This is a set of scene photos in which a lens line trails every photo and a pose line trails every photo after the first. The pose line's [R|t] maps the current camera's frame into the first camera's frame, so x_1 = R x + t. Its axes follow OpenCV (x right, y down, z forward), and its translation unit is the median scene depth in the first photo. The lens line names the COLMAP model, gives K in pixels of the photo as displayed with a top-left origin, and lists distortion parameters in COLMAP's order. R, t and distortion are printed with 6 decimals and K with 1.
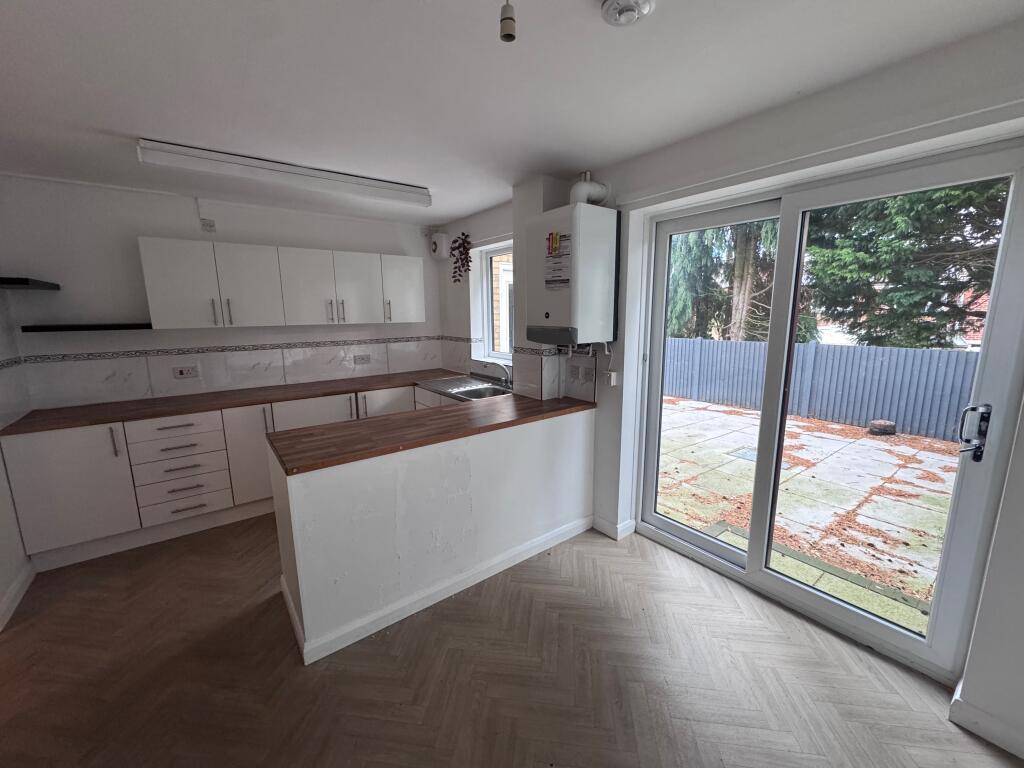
lens RADIAL K [[408.0, 0, 512.0], [0, 408.0, 384.0], [0, 0, 1]] dist [-0.002077, 0.000399]
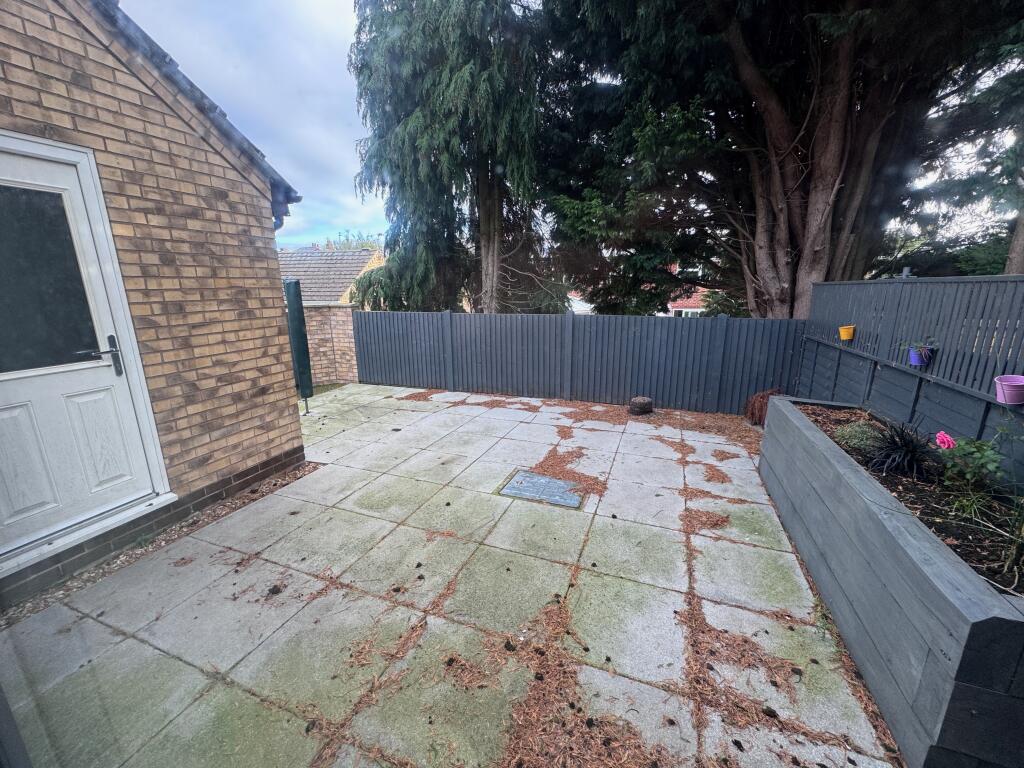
lens RADIAL K [[408.0, 0, 512.0], [0, 408.0, 384.0], [0, 0, 1]] dist [-0.002077, 0.000399]
pose [[0.845294, -0.122654, 0.520033, 0.228383], [0.089104, 0.992025, 0.089143, -0.053970], [-0.526819, -0.029016, 0.849482, 0.437528]]
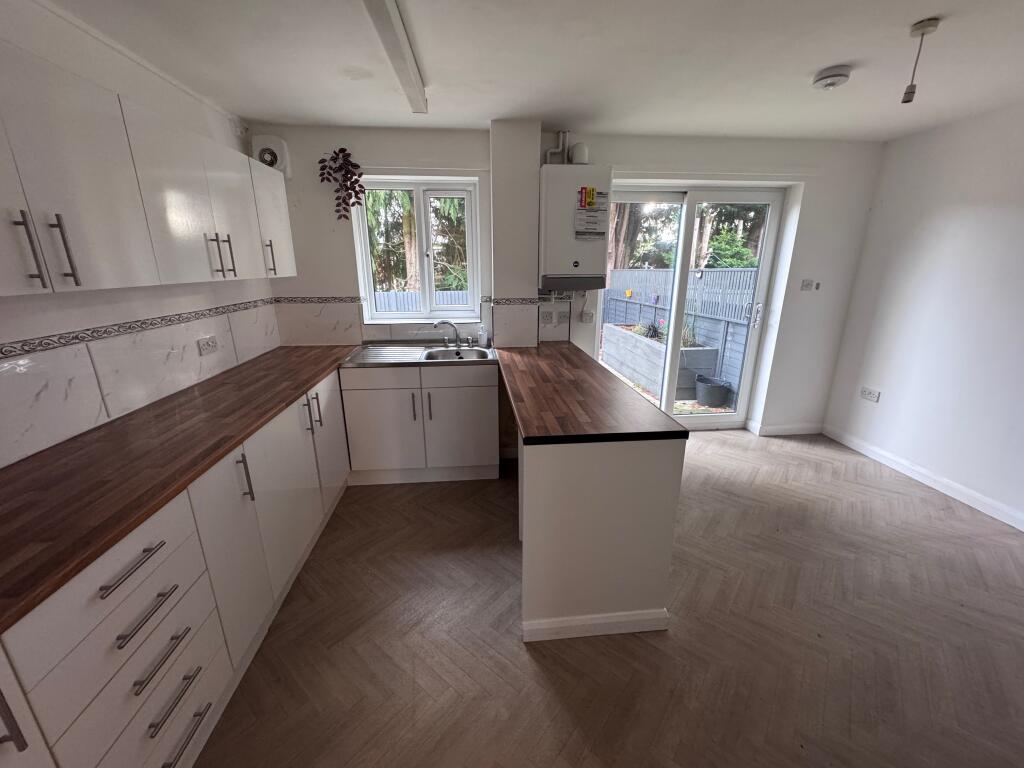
lens RADIAL K [[408.0, 0, 512.0], [0, 408.0, 384.0], [0, 0, 1]] dist [-0.002077, 0.000399]
pose [[0.527067, -0.231811, 0.817597, -0.480285], [0.146982, 0.972445, 0.180962, -0.038298], [-0.837017, 0.024793, 0.546615, 0.268566]]
